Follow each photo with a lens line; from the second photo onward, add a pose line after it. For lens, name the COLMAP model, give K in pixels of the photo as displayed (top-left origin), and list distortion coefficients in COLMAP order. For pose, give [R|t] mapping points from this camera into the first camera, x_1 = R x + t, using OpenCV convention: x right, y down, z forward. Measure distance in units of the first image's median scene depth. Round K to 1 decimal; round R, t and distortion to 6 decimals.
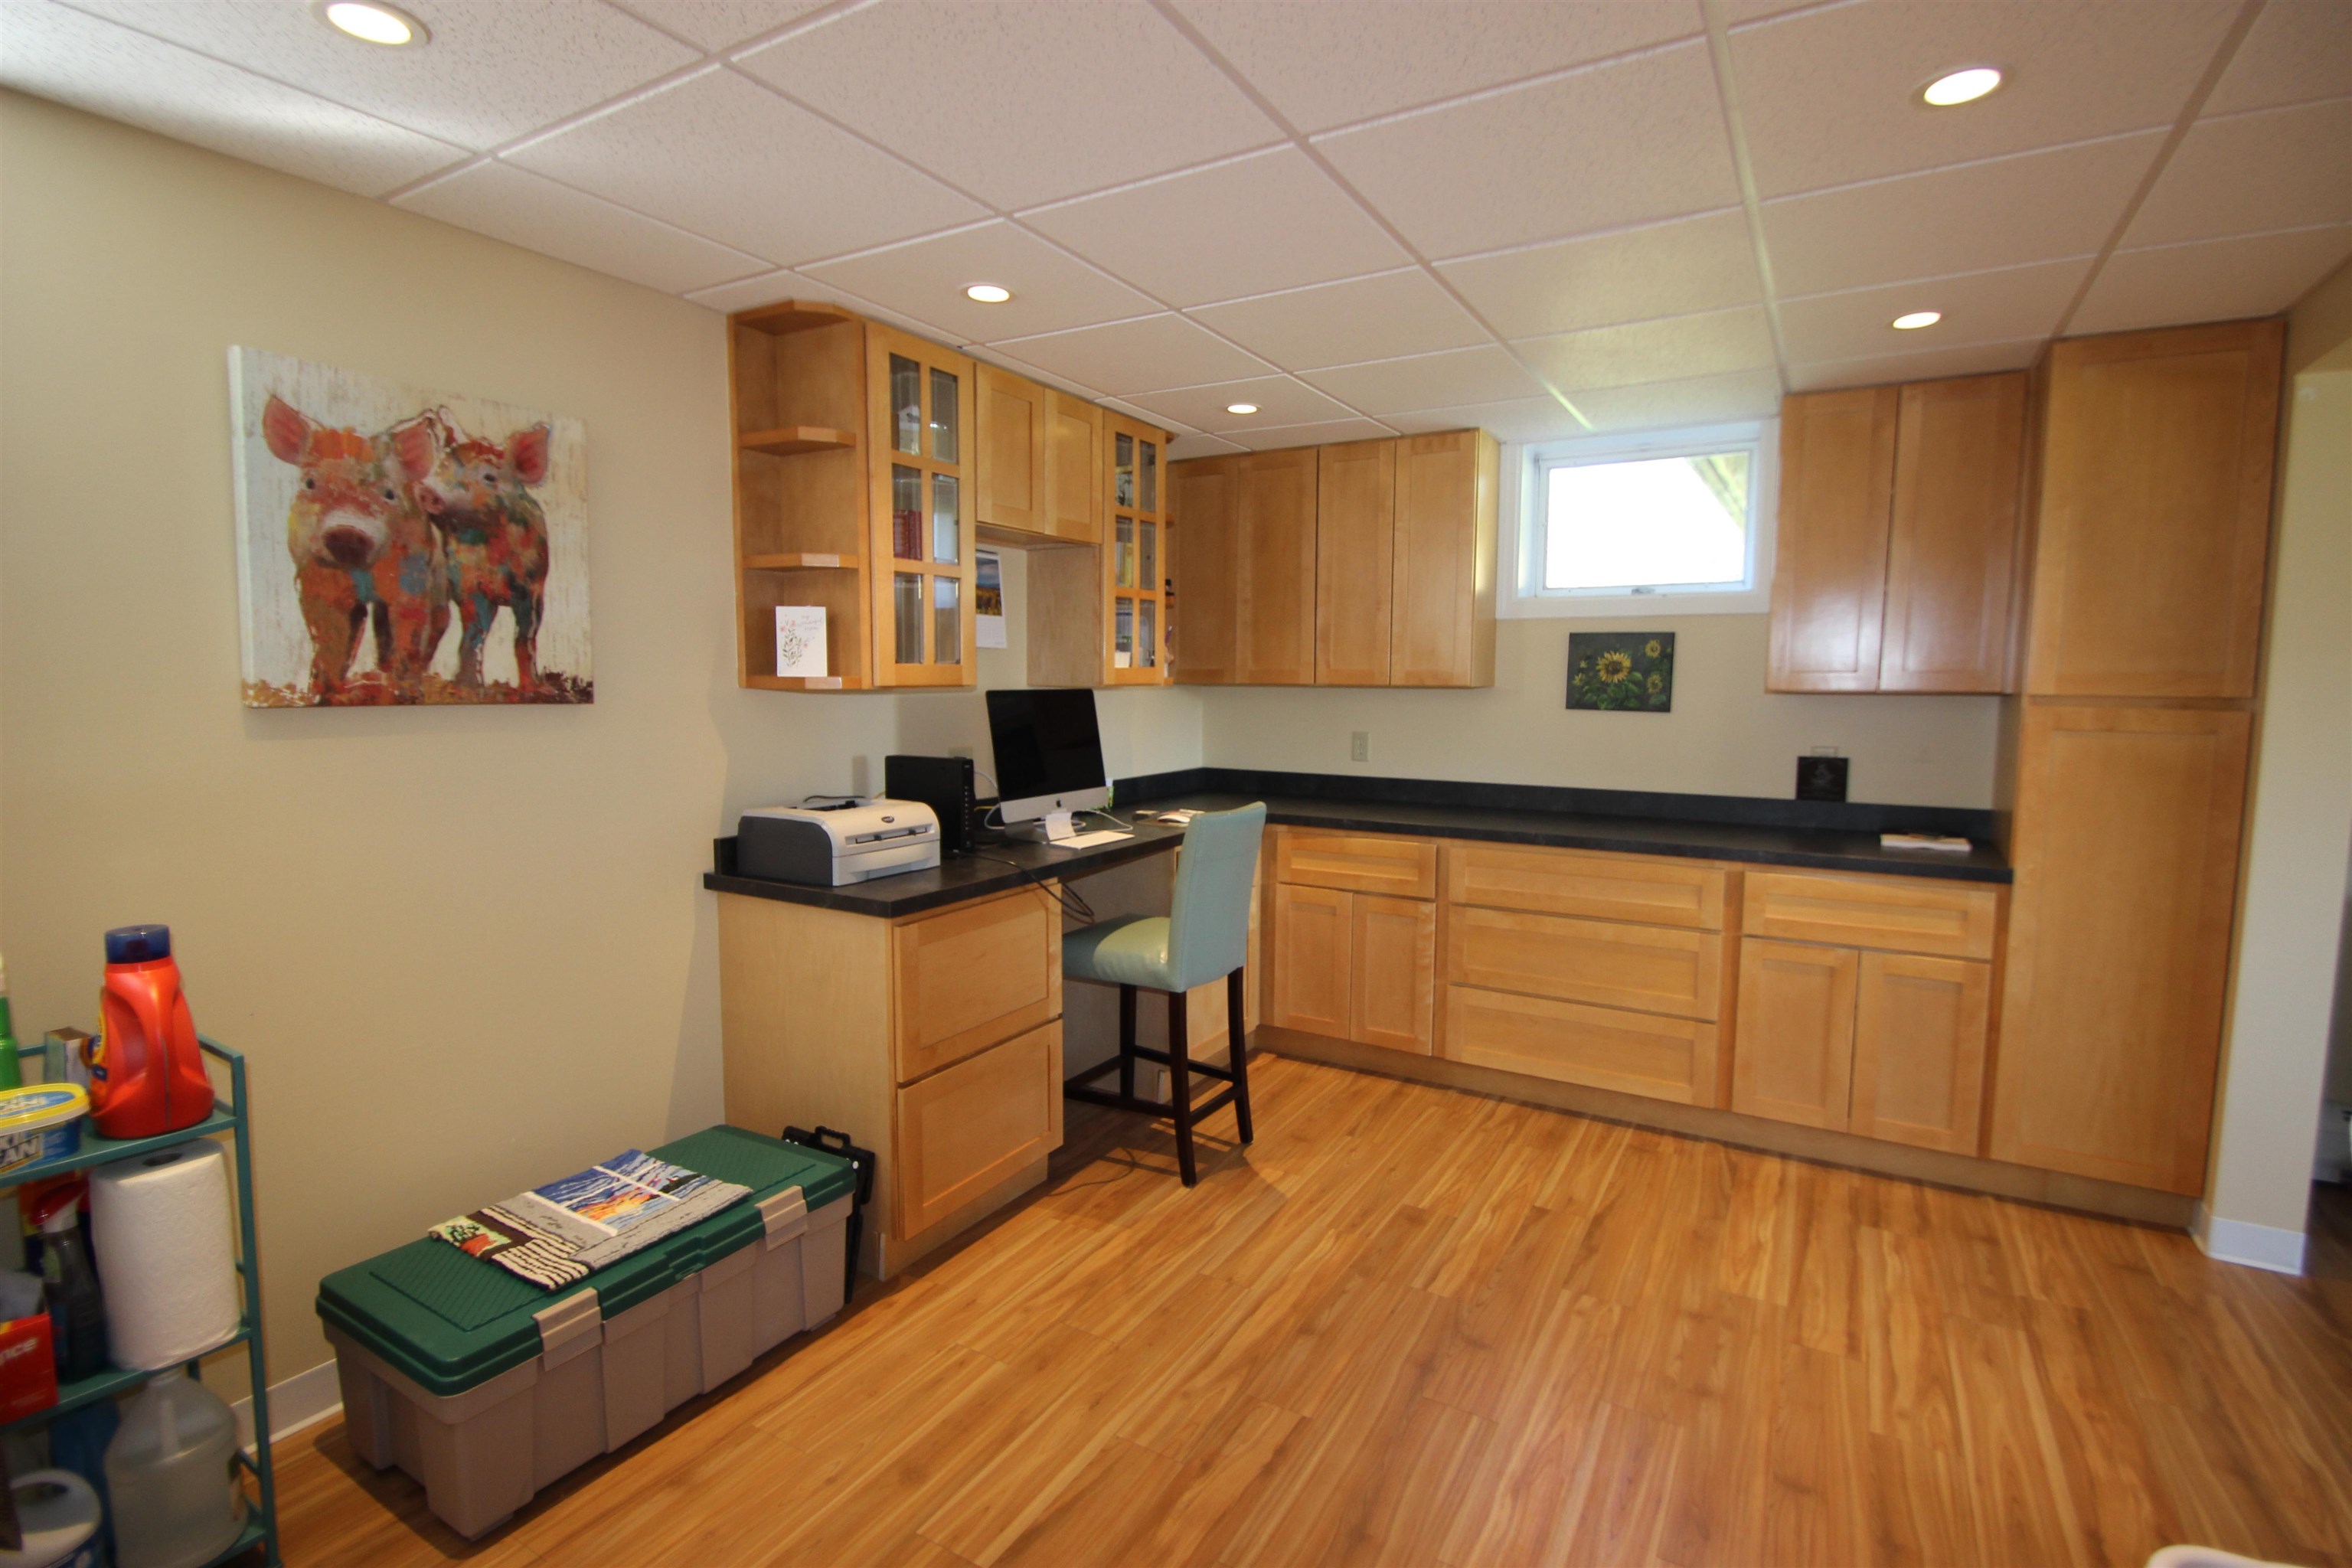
lens RADIAL K [[1092.4, 0, 1203.5], [0, 1092.4, 783.1], [0, 0, 1]] dist [0.016520, -0.019463]
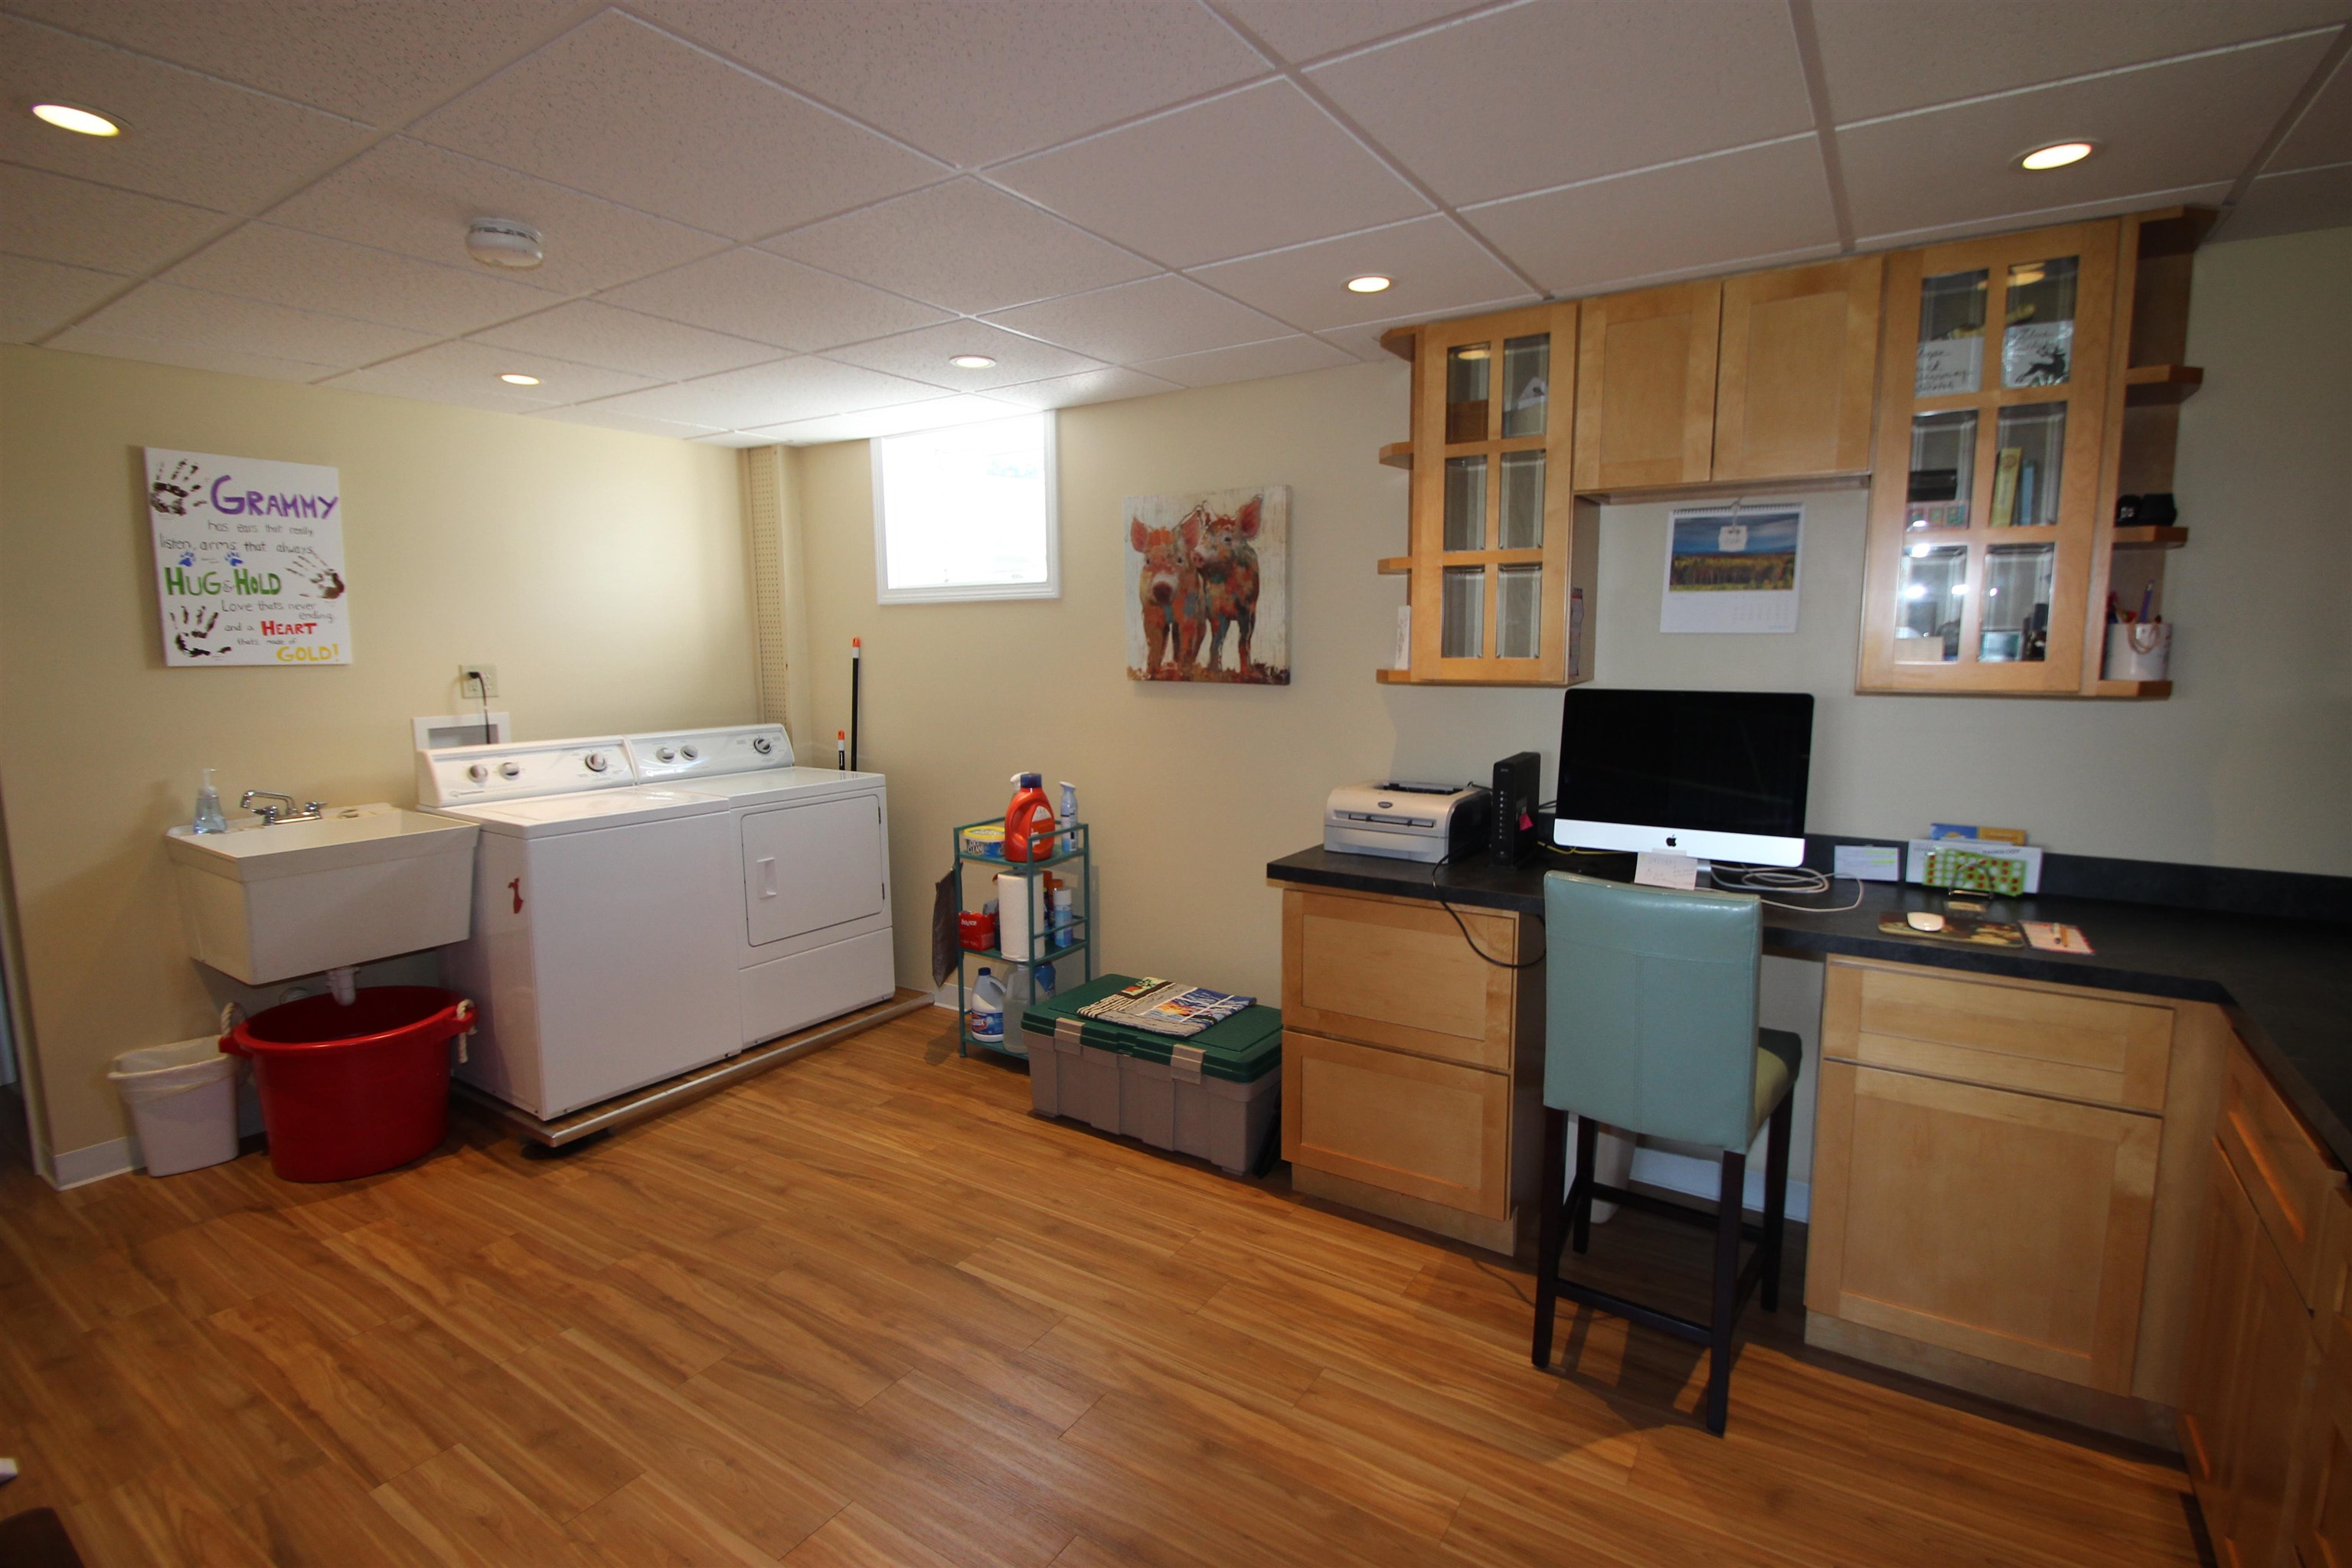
lens RADIAL K [[1092.4, 0, 1203.5], [0, 1092.4, 783.1], [0, 0, 1]] dist [0.016520, -0.019463]
pose [[-0.046424, 0.126928, -0.990825, 0.951221], [-0.096592, 0.986676, 0.130922, -0.135269], [0.994241, 0.101784, -0.033545, 1.053523]]
